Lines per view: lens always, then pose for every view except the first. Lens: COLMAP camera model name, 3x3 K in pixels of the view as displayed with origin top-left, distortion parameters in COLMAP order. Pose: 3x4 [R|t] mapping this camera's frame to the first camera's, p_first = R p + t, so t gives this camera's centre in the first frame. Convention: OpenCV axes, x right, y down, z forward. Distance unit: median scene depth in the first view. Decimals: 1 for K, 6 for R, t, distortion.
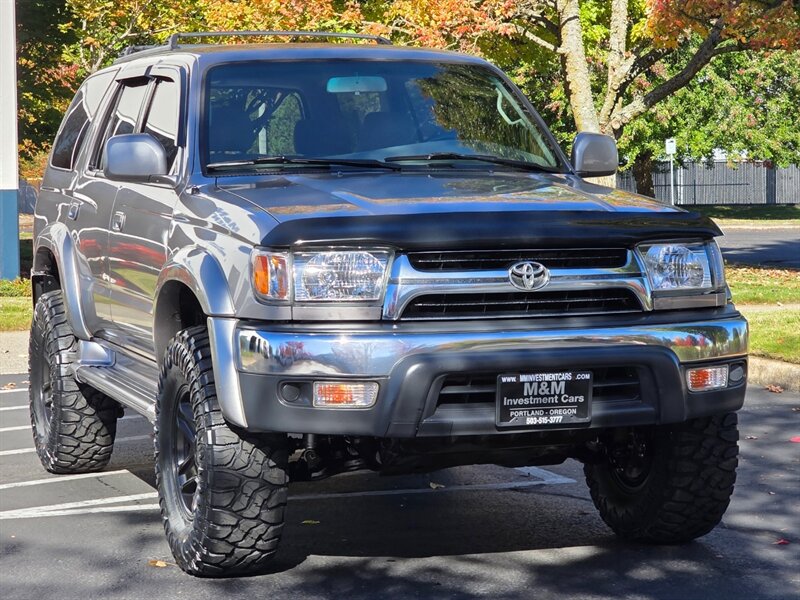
lens RADIAL K [[2211.0, 0, 398.8], [0, 2211.0, 295.9], [0, 0, 1]] dist [-0.288936, 0.000000]
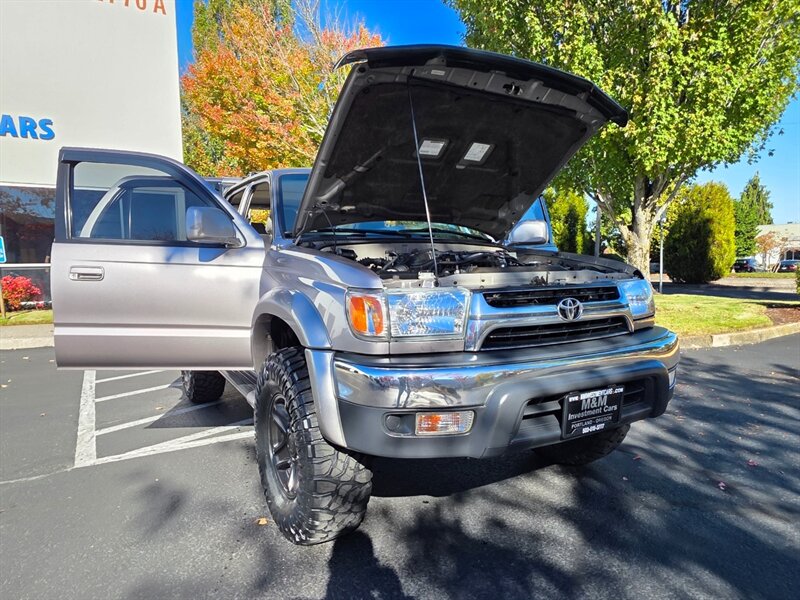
lens RADIAL K [[522.5, 0, 406.8], [0, 522.5, 311.9], [0, 0, 1]] dist [-0.004000, 0.004806]
pose [[0.978573, -0.021520, 0.204772, -0.092080], [0.014442, 0.999247, 0.036000, -0.019802], [-0.205393, -0.032271, 0.978147, 0.730711]]
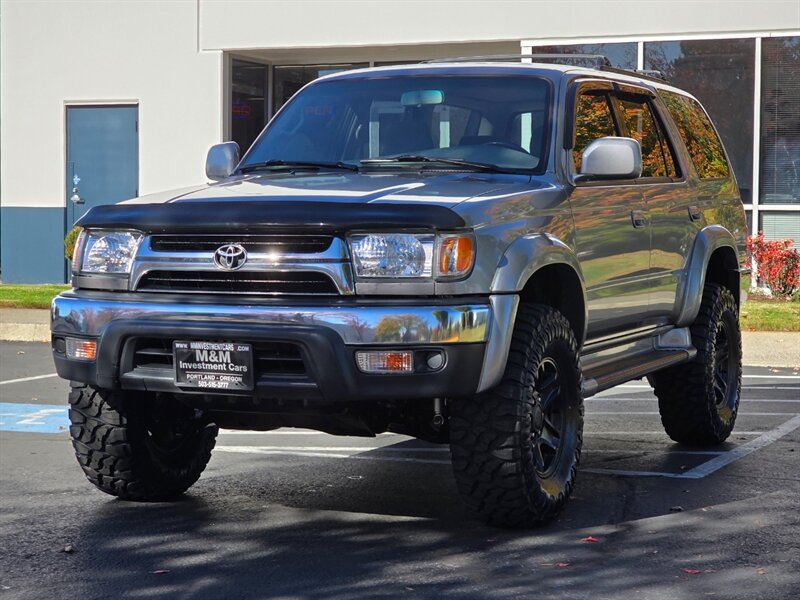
lens RADIAL K [[1867.9, 0, 399.2], [0, 1867.9, 295.8], [0, 0, 1]] dist [-0.054013, 0.000000]
pose [[0.739455, 0.041370, -0.671933, 0.768414], [-0.048799, 0.998778, 0.007790, -0.001204], [0.671435, 0.027030, 0.740571, 0.348819]]
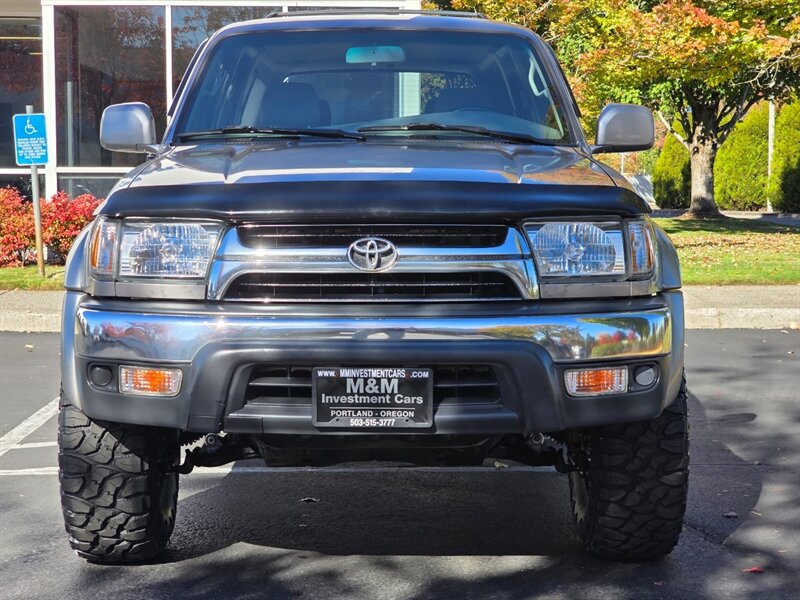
lens RADIAL K [[1645.4, 0, 401.0], [0, 1645.4, 298.7], [0, 0, 1]] dist [-0.062425, 0.000000]
pose [[0.950419, 0.033574, -0.309155, 0.270609], [-0.026552, 0.999286, 0.026893, -0.009590], [0.309837, -0.017351, 0.950631, 0.387037]]
